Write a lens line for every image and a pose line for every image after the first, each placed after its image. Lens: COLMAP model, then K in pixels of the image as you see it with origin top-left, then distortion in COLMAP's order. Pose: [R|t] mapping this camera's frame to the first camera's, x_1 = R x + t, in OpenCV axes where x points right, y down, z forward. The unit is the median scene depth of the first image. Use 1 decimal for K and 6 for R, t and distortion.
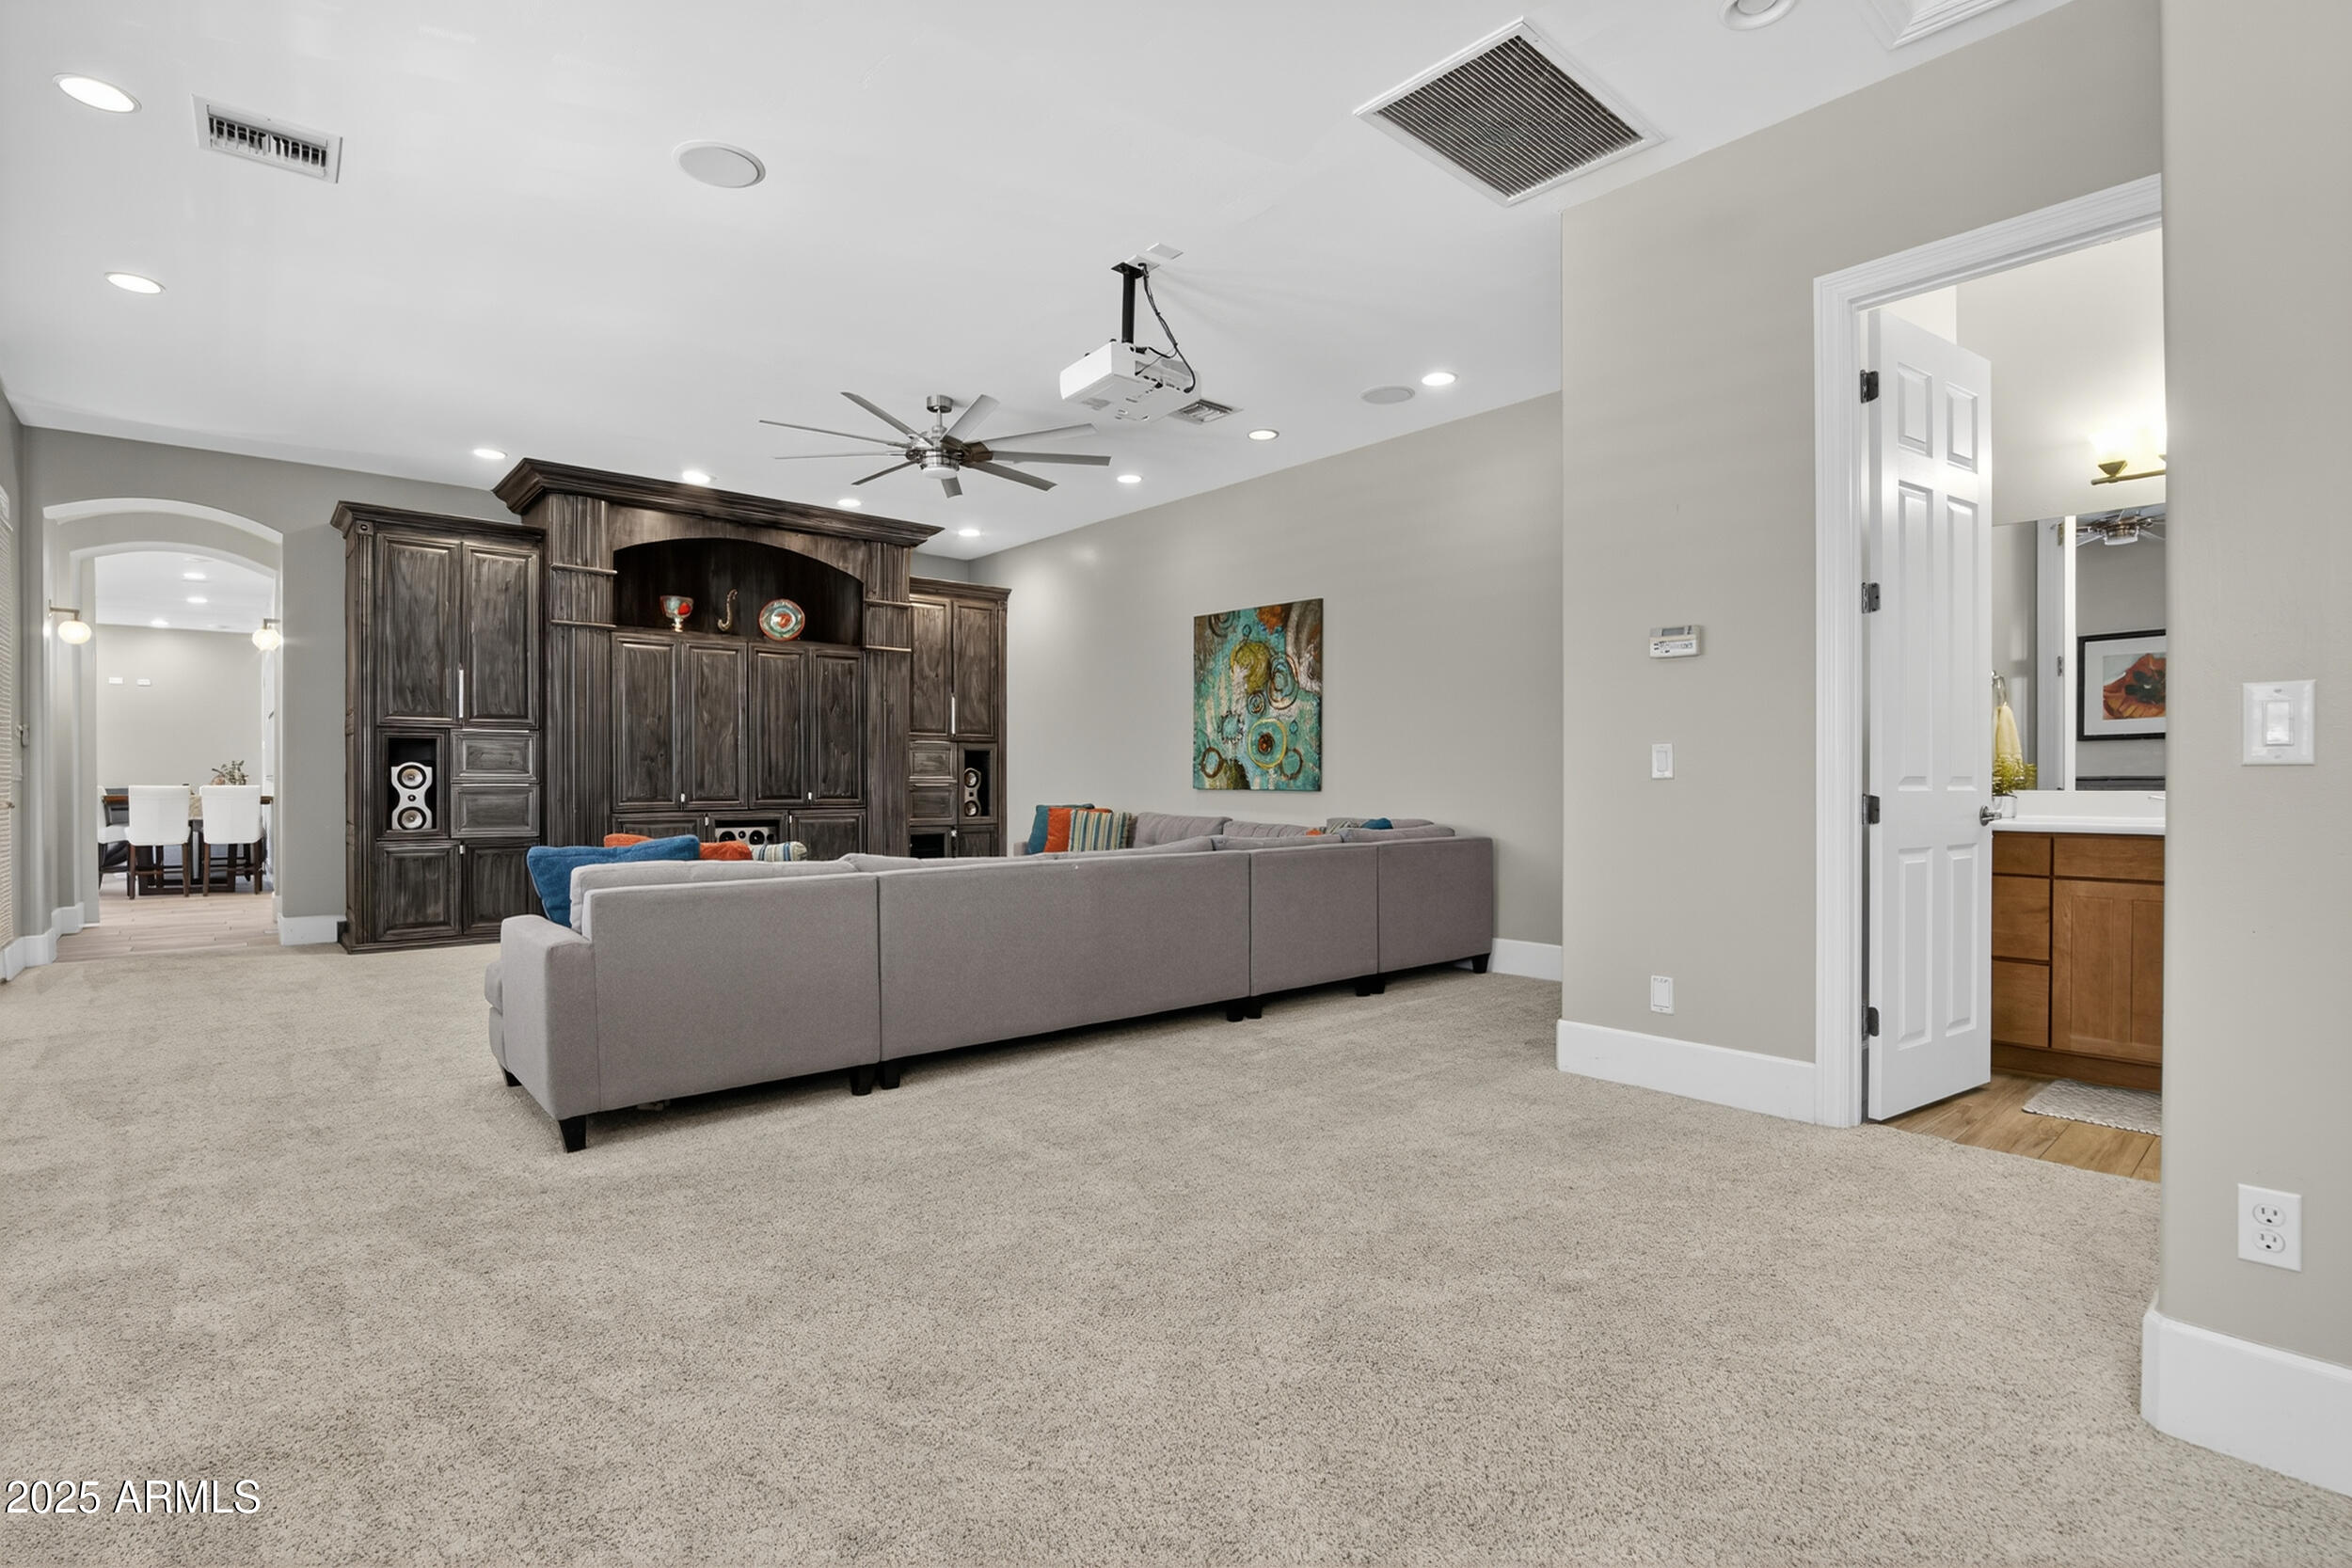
lens RADIAL K [[1103.9, 0, 1176.0], [0, 1103.9, 784.0], [0, 0, 1]] dist [-0.037874, 0.007516]
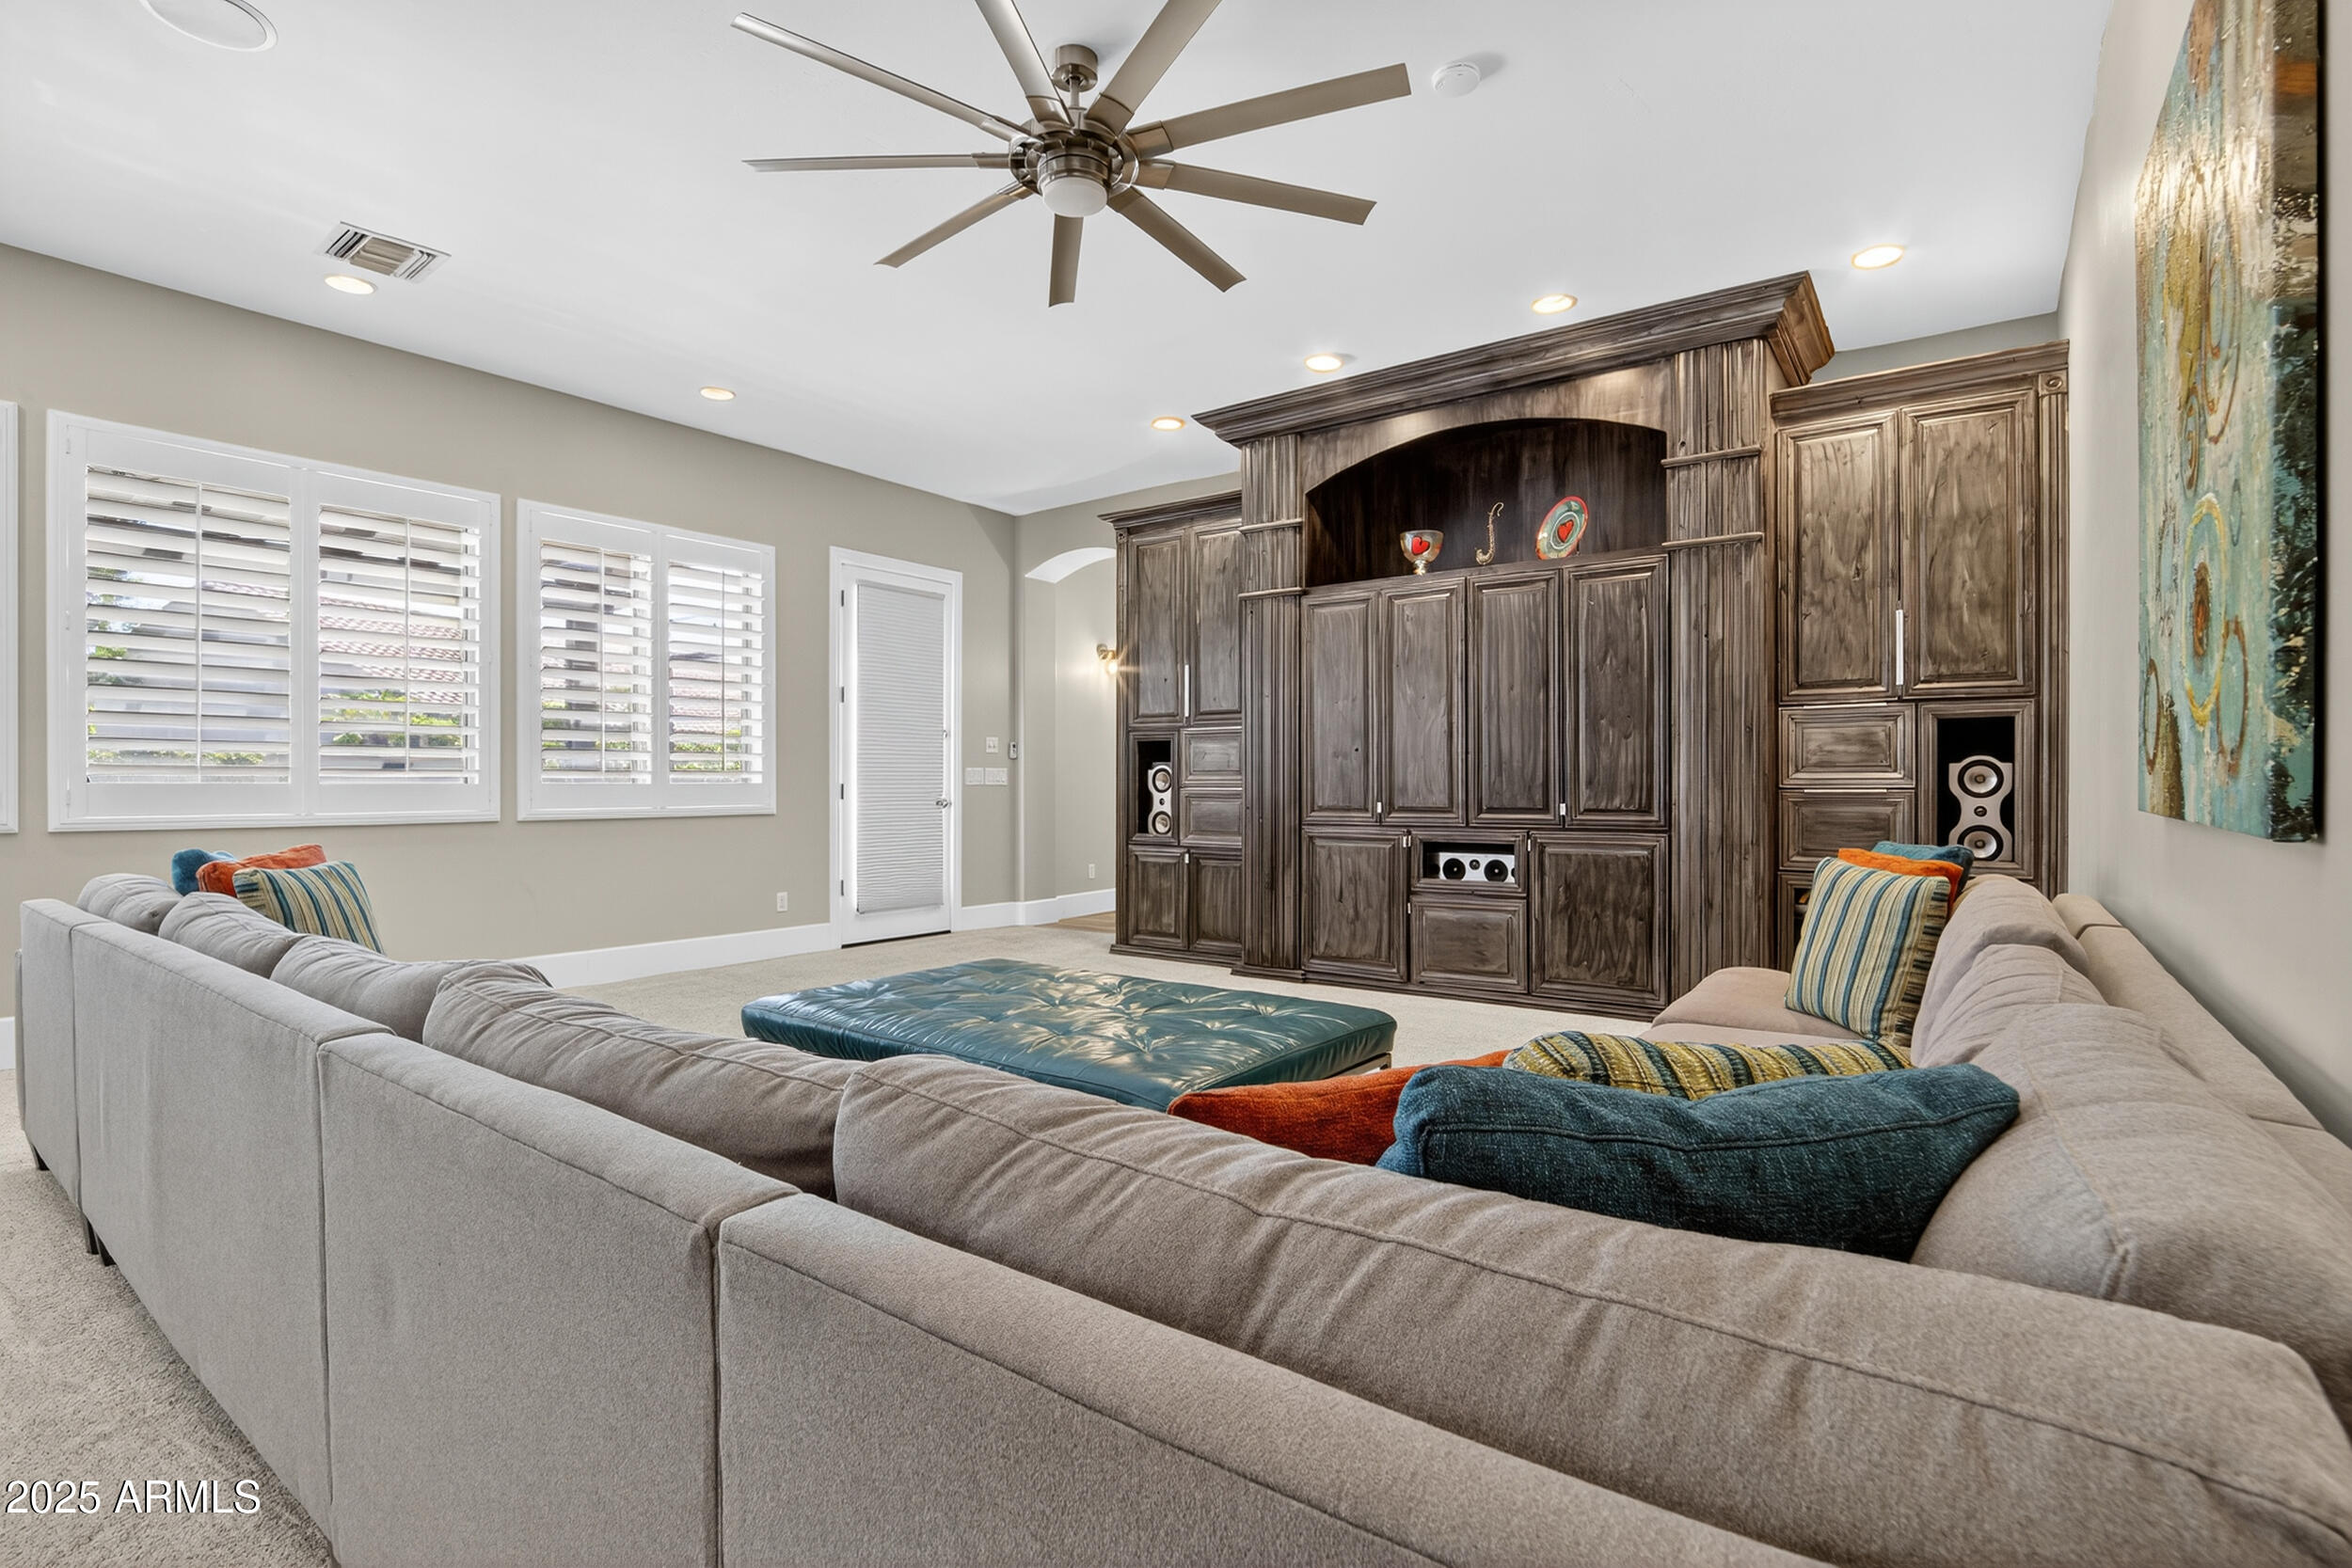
lens RADIAL K [[1103.9, 0, 1176.0], [0, 1103.9, 784.0], [0, 0, 1]] dist [-0.037874, 0.007516]
pose [[0.207513, -0.000662, -0.978232, 0.218749], [-0.001564, 0.999998, -0.001009, -0.001918], [0.978231, 0.001739, 0.207511, 0.662527]]
